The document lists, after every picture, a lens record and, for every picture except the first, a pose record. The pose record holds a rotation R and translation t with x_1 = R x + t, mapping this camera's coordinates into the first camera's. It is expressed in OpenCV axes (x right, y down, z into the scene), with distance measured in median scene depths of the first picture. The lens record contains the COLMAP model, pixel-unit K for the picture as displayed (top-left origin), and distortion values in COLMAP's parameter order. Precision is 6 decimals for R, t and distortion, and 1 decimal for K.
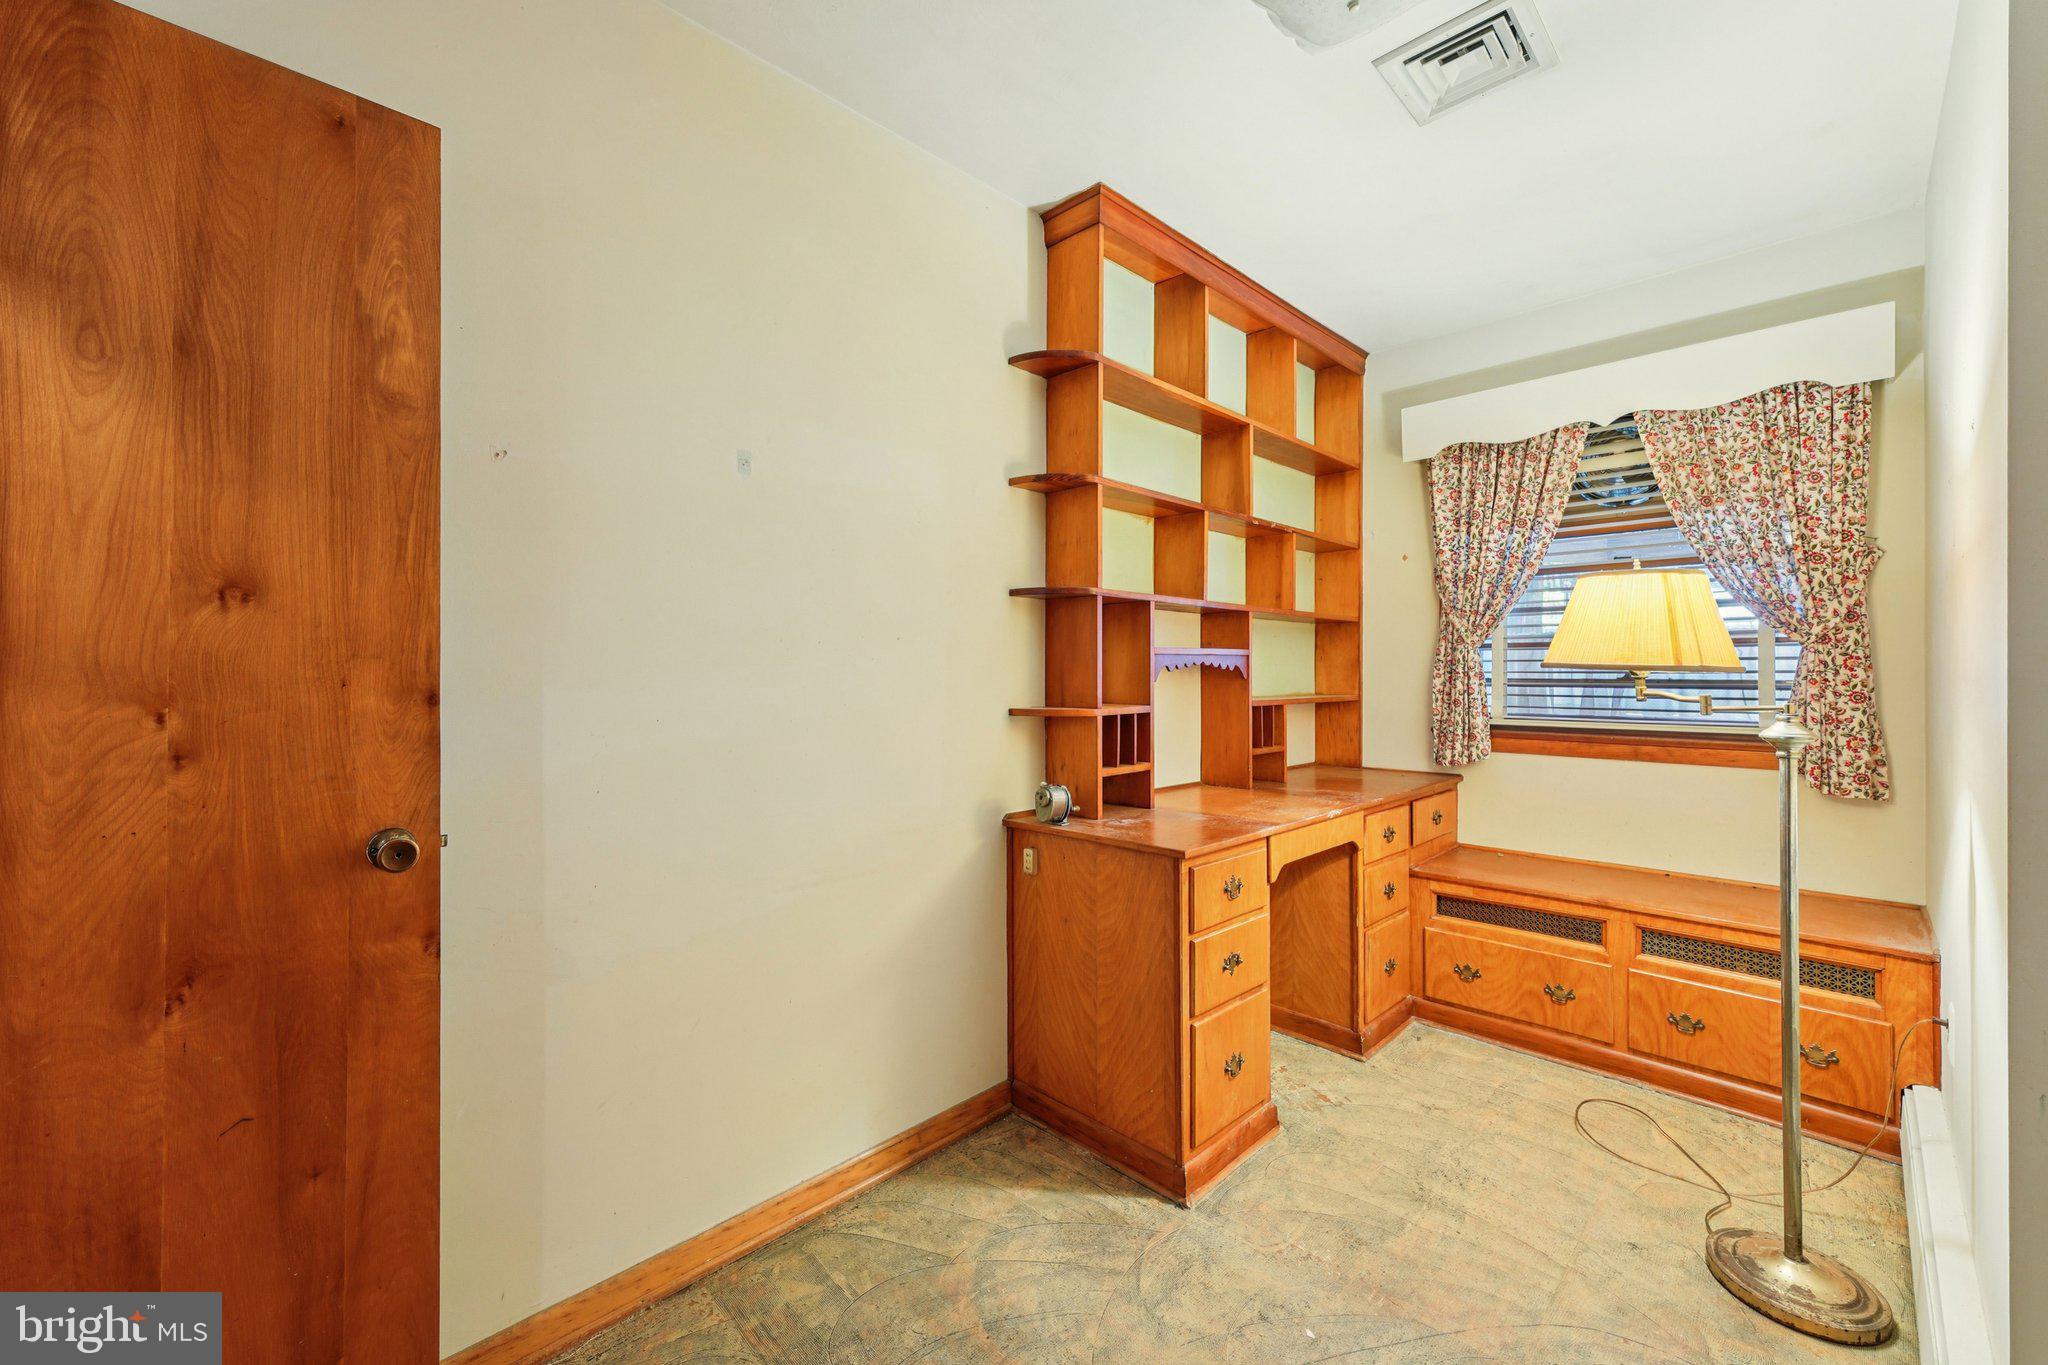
lens RADIAL K [[826.4, 0, 1012.0], [0, 826.4, 673.0], [0, 0, 1]] dist [-0.002399, 0.001035]
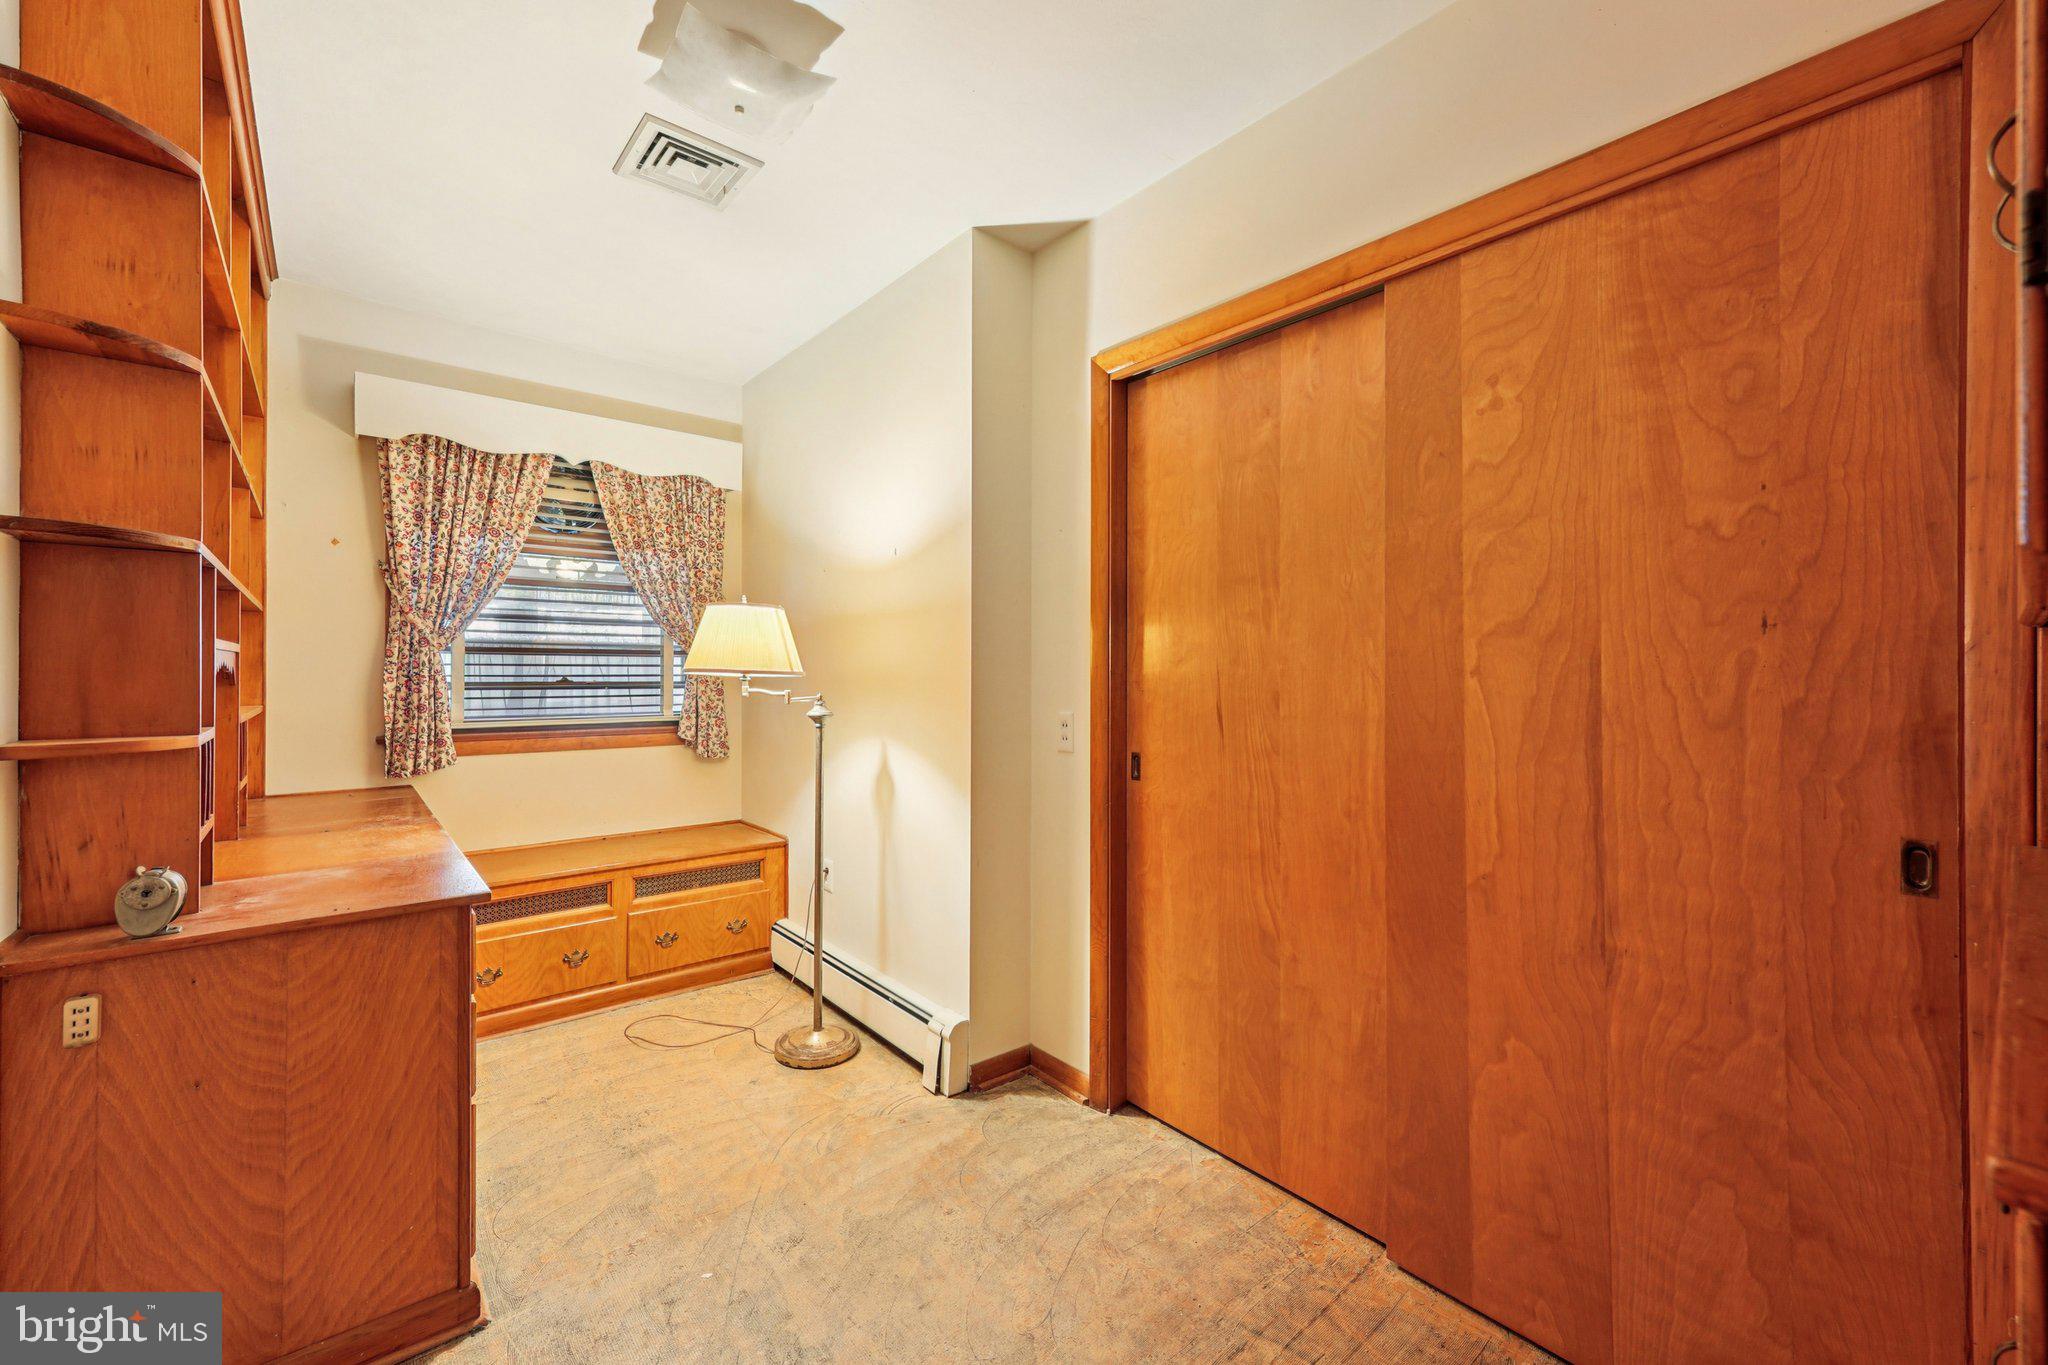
lens RADIAL K [[826.4, 0, 1026.6], [0, 826.4, 672.9], [0, 0, 1]] dist [-0.002399, 0.001035]
pose [[0.063139, 0.003480, 0.997999, -0.420609], [0.002397, 0.999991, -0.003638, 0.000882], [-0.998002, 0.002622, 0.063130, 0.296166]]
